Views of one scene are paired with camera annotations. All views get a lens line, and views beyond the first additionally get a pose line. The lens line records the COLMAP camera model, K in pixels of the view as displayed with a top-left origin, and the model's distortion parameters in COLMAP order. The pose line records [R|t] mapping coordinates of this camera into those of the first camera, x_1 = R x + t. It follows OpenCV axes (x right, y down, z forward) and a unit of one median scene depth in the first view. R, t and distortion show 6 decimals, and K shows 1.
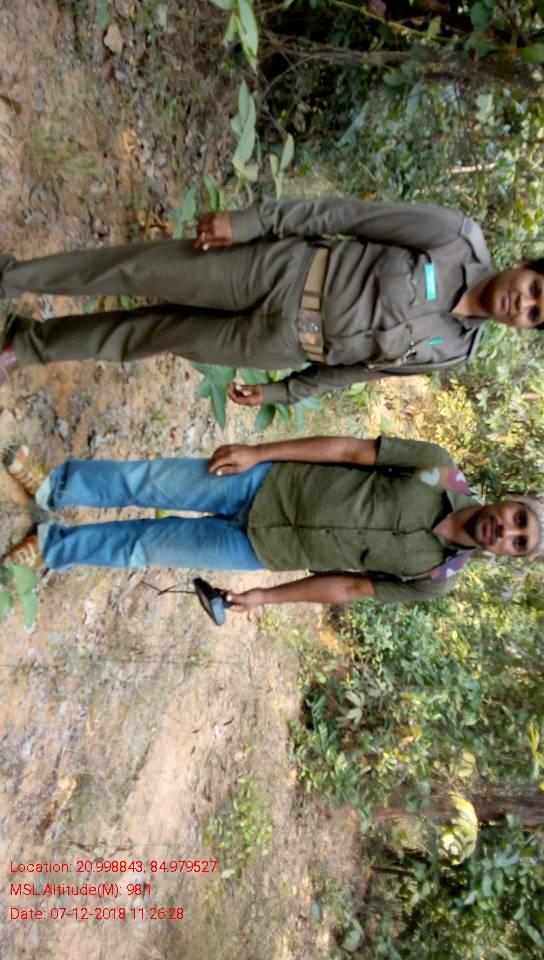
lens RADIAL K [[839.7, 0, 272.0], [0, 839.7, 480.0], [0, 0, 1]] dist [0.000732, -0.099181]
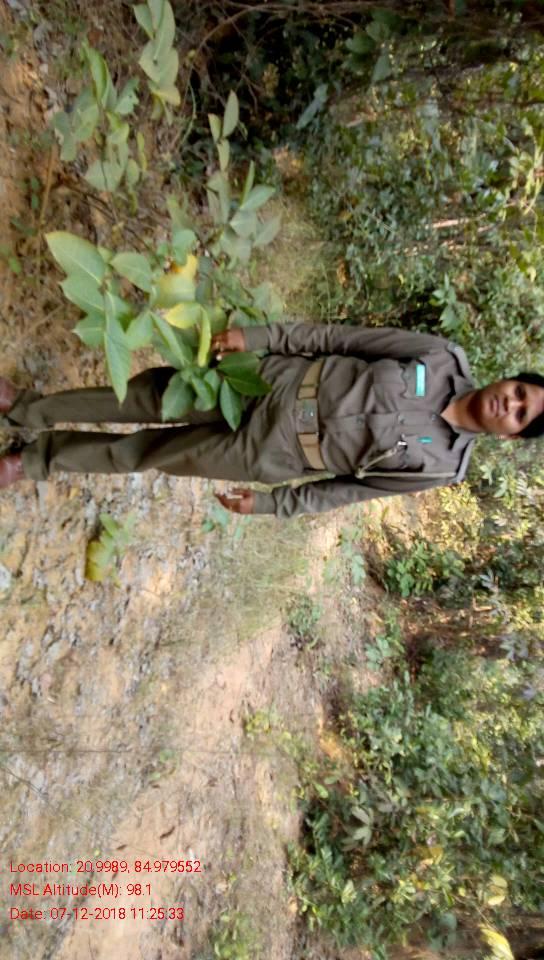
lens RADIAL K [[839.7, 0, 272.0], [0, 839.7, 480.0], [0, 0, 1]] dist [0.000732, -0.099181]
pose [[0.999393, -0.034366, -0.005718, 0.022648], [0.033218, 0.989451, -0.141009, 0.038460], [0.010504, 0.140734, 0.989992, 0.101097]]
